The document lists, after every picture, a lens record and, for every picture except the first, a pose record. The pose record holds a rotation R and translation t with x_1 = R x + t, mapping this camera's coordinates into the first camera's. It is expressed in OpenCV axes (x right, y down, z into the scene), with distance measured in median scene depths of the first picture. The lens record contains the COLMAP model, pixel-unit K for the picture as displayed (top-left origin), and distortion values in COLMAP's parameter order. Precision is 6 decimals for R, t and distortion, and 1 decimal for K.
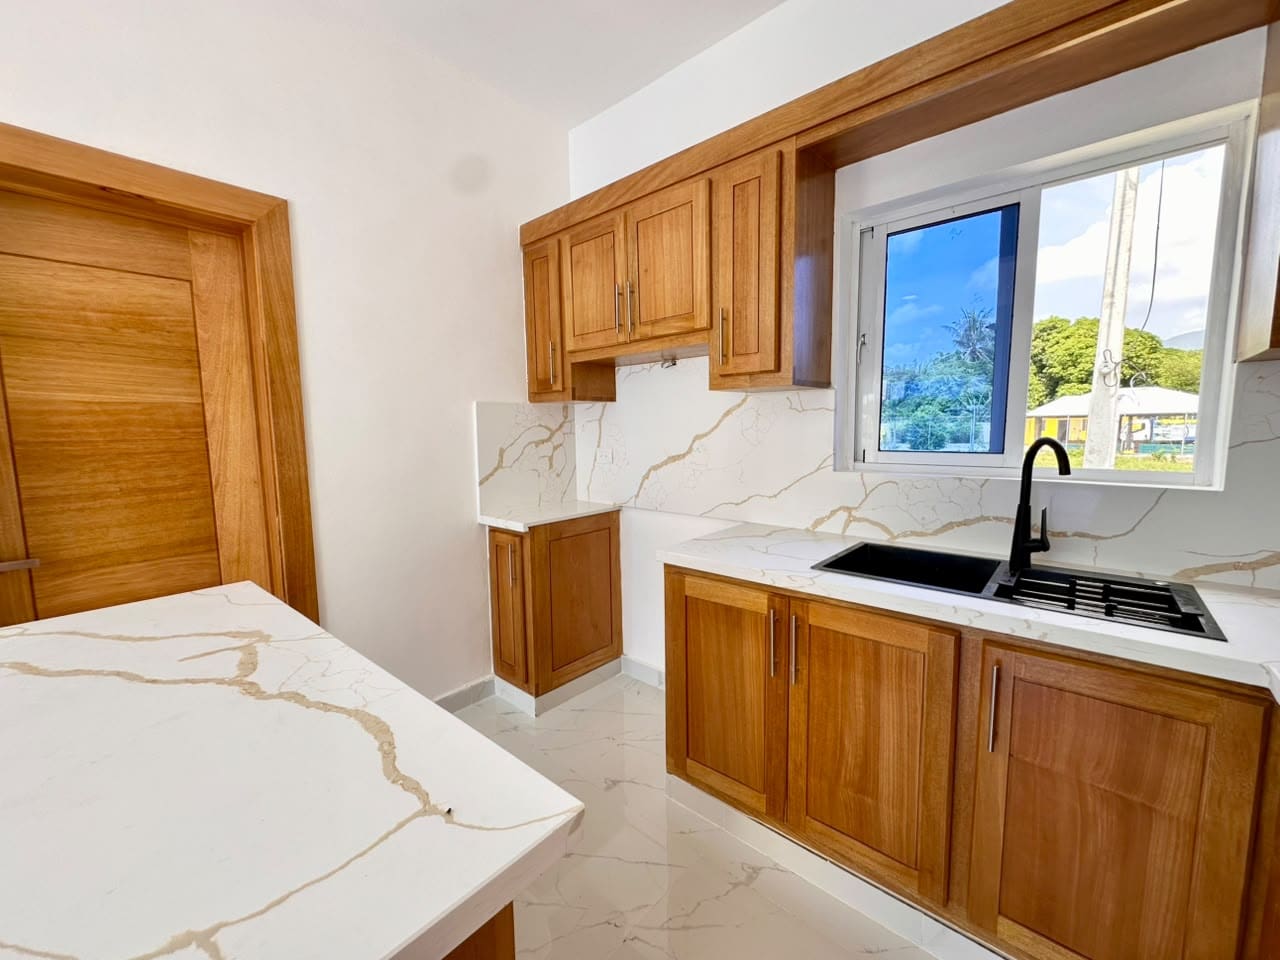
lens RADIAL K [[512.7, 0, 640.0], [0, 512.7, 480.0], [0, 0, 1]] dist [-0.003102, 0.000208]
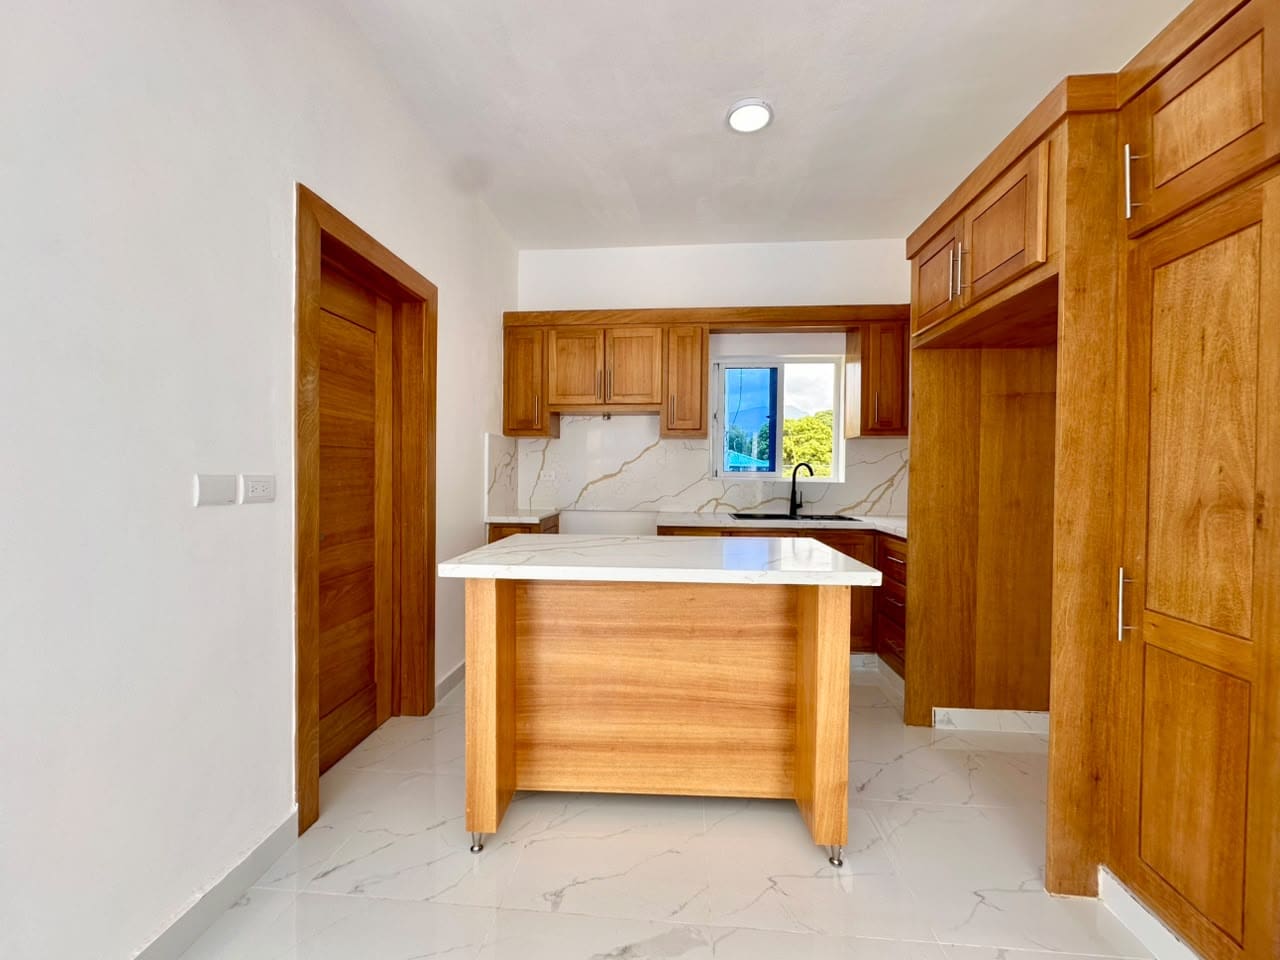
lens RADIAL K [[512.7, 0, 640.0], [0, 512.7, 480.0], [0, 0, 1]] dist [-0.003102, 0.000208]
pose [[0.799703, 0.009966, 0.600313, -1.058139], [0.042661, 0.996392, -0.073372, 0.118239], [-0.598878, 0.084285, 0.796393, -0.428458]]
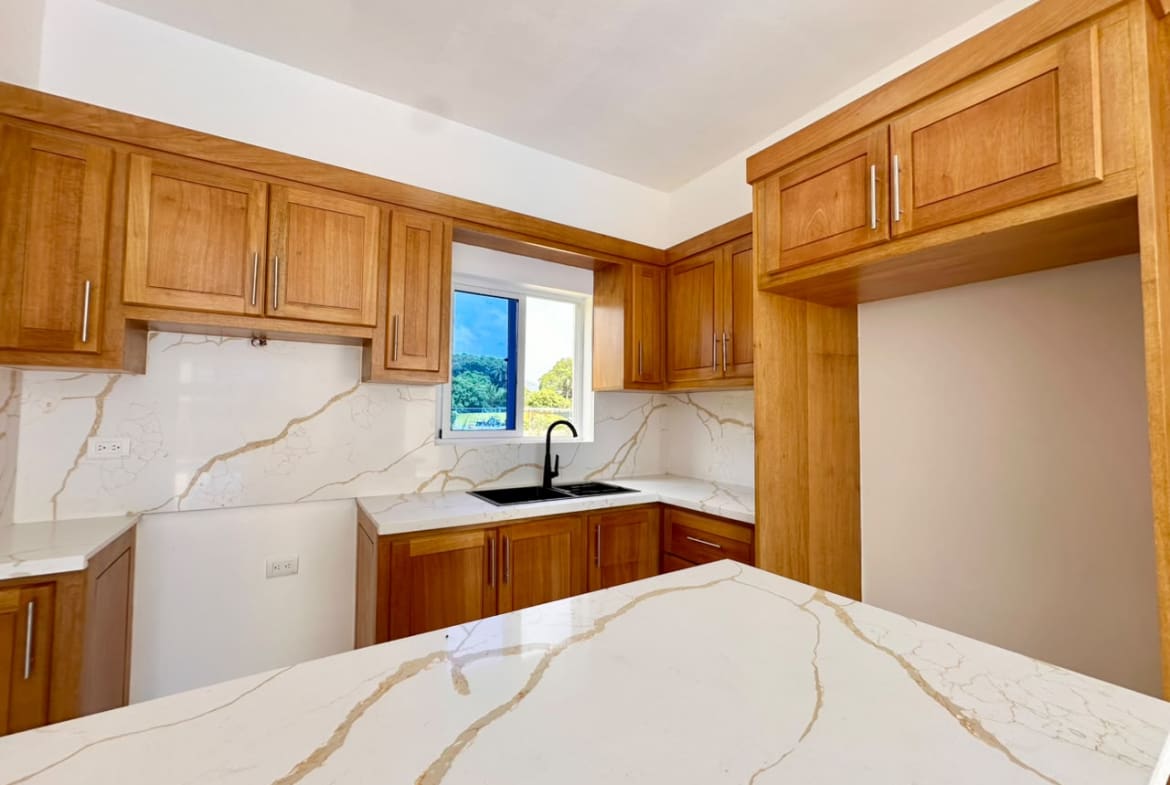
lens RADIAL K [[468.3, 0, 583.3], [0, 468.3, 392.8], [0, 0, 1]] dist [-0.002485, -0.000050]
pose [[0.278183, 0.061061, 0.958585, -0.748180], [0.086400, 0.992341, -0.088285, -0.012963], [-0.956634, 0.107381, 0.270777, 0.278212]]
